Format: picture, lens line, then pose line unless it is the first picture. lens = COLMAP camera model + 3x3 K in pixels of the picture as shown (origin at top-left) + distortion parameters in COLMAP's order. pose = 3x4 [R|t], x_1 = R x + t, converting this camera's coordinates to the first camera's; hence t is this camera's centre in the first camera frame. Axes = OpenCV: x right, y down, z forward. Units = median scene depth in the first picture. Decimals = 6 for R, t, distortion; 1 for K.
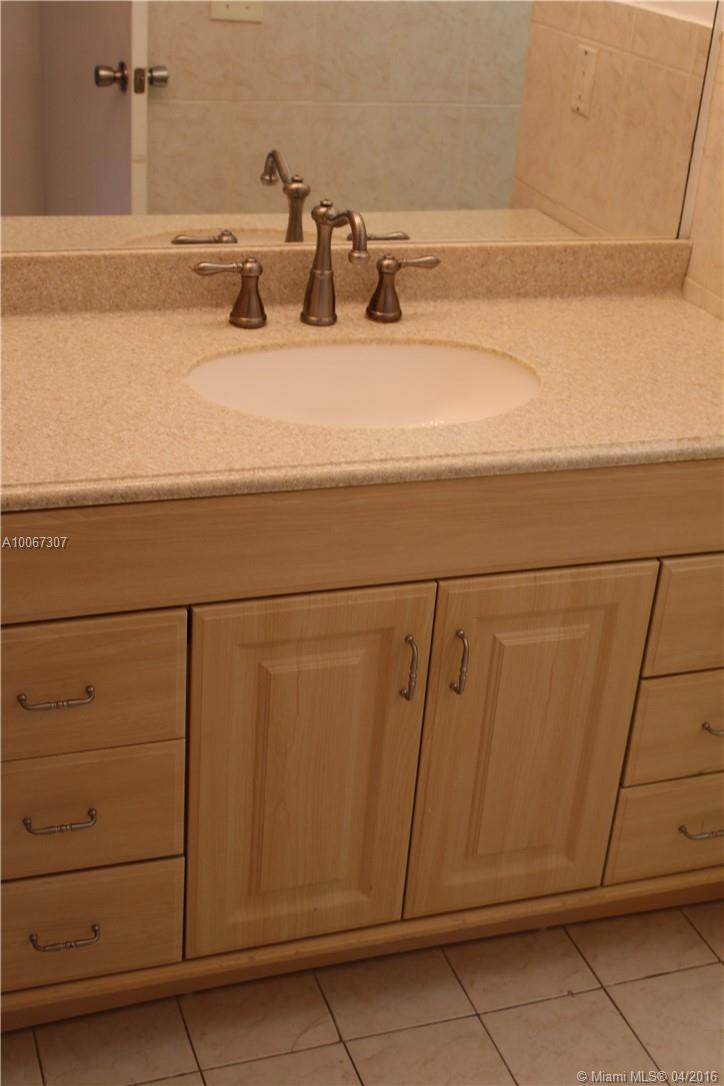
lens RADIAL K [[1484.6, 0, 362.0], [0, 1484.6, 543.0], [0, 0, 1]] dist [-0.033881, 0.023025]
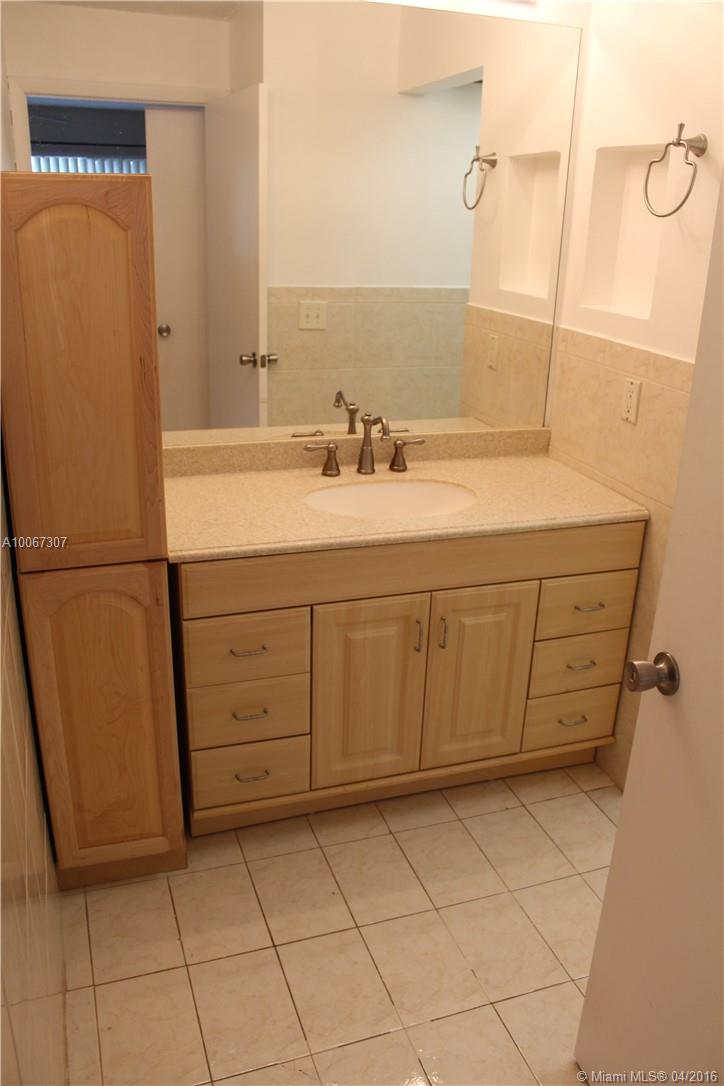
lens RADIAL K [[905.4, 0, 362.0], [0, 905.4, 543.0], [0, 0, 1]] dist [-0.157879, 0.128194]
pose [[0.999214, -0.036102, -0.016353, -0.018413], [0.034254, 0.994211, -0.101838, 0.071711], [0.019935, 0.101198, 0.994667, -0.212544]]
